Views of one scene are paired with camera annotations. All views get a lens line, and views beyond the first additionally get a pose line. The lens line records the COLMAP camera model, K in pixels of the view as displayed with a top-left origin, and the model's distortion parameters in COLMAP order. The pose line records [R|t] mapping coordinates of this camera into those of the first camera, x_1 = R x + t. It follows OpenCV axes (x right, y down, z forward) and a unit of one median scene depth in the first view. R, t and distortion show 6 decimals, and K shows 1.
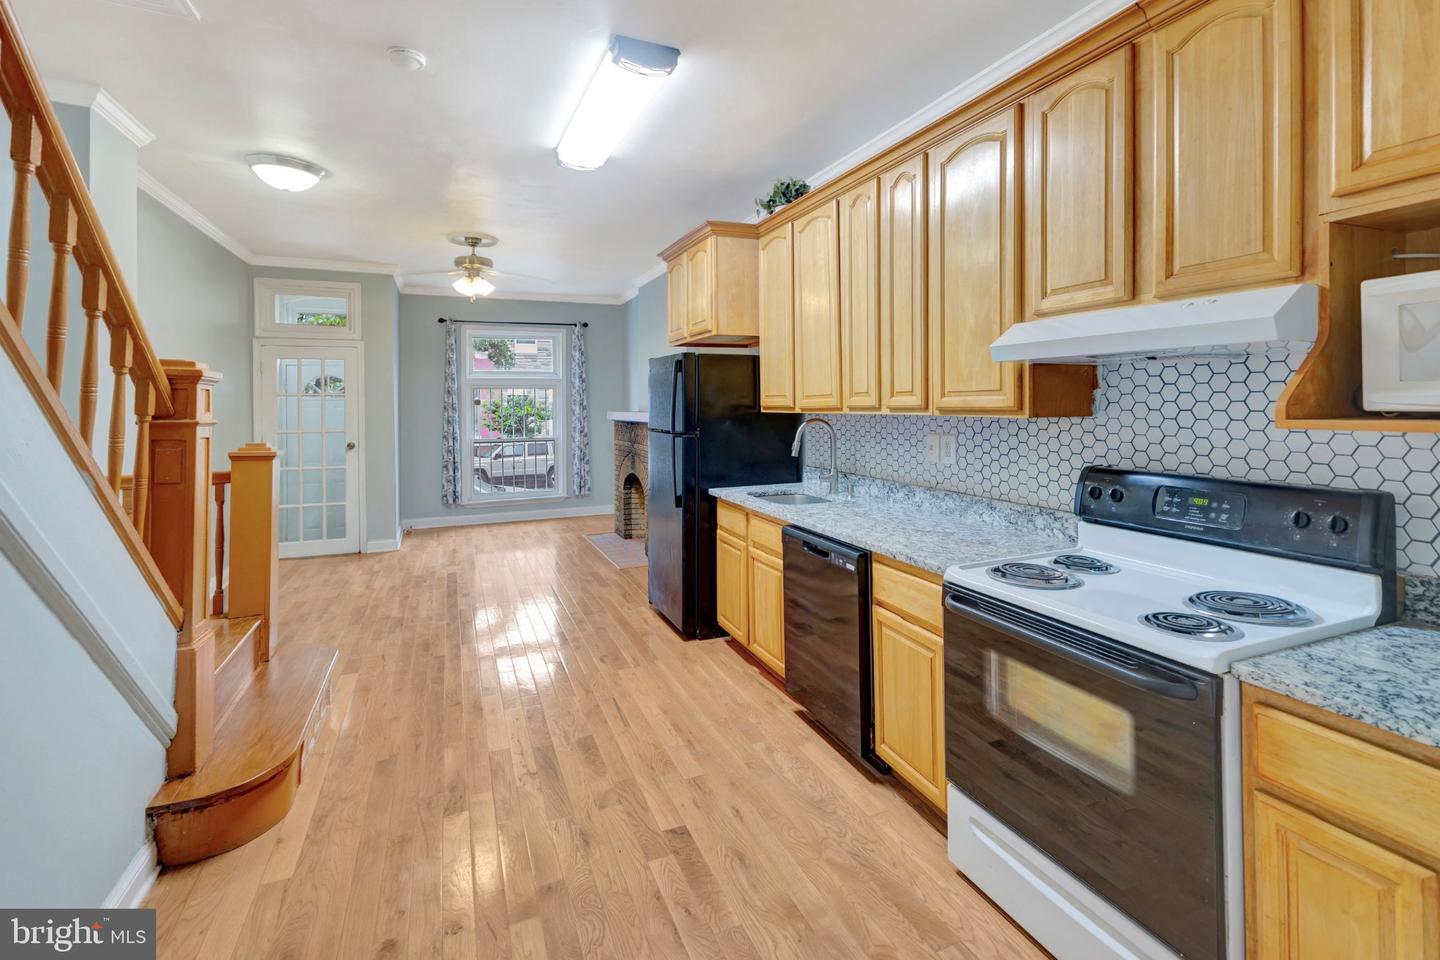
lens RADIAL K [[629.9, 0, 718.5], [0, 629.9, 410.3], [0, 0, 1]] dist [-0.001765, -0.000304]
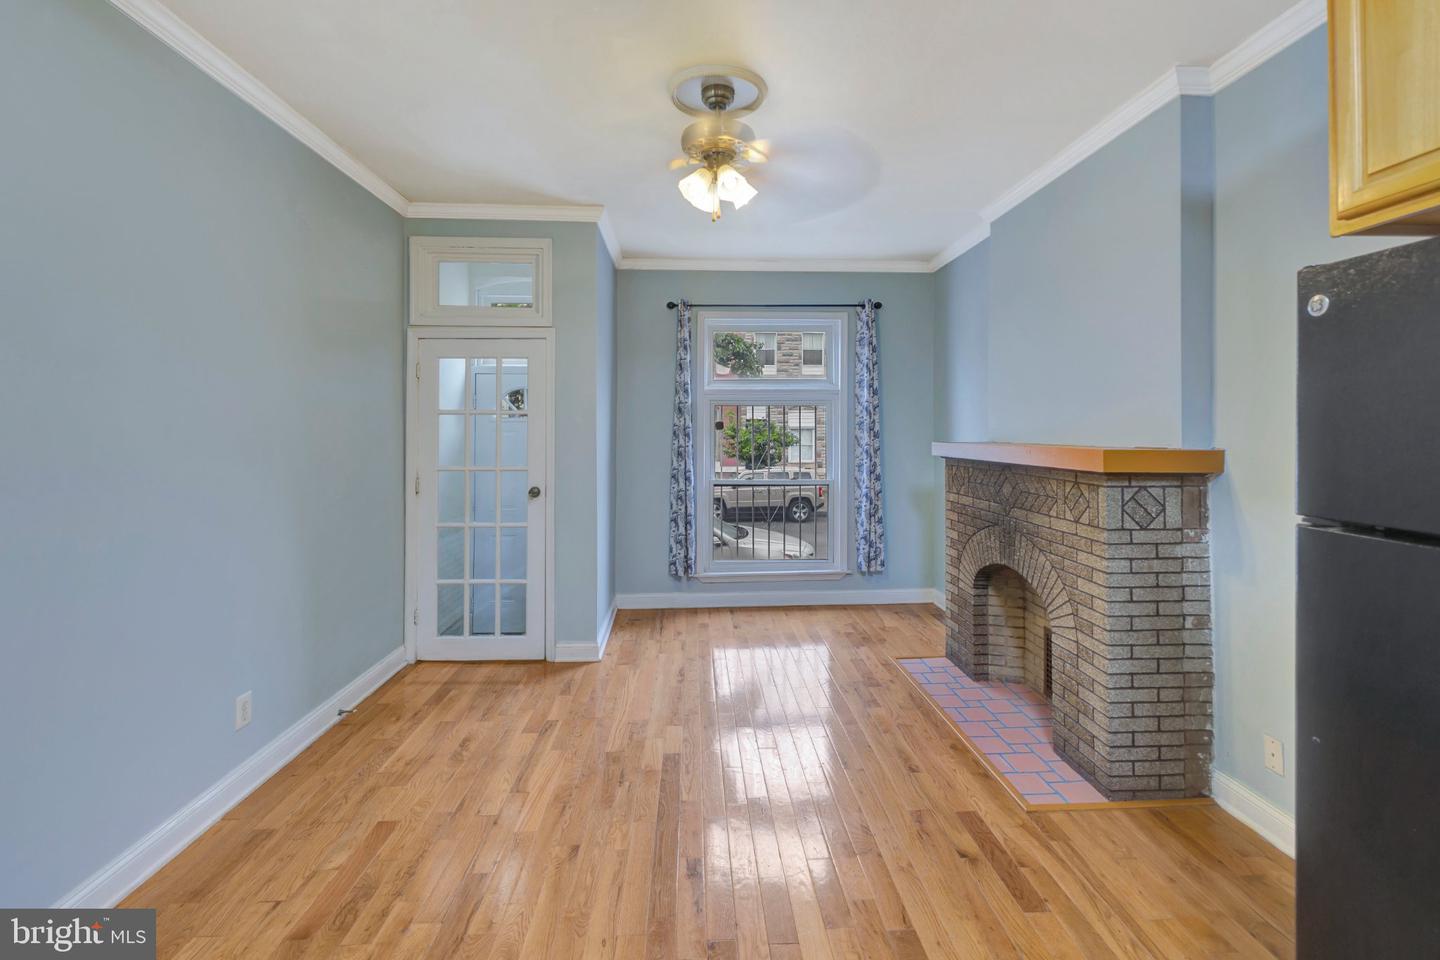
lens RADIAL K [[665.4, 0, 722.6], [0, 665.4, 427.9], [0, 0, 1]] dist [0.003396, 0.000346]
pose [[0.937248, 0.005285, -0.348624, -0.136043], [-0.009630, 0.999896, -0.010730, -0.002375], [0.348531, 0.013414, 0.937201, 0.346178]]
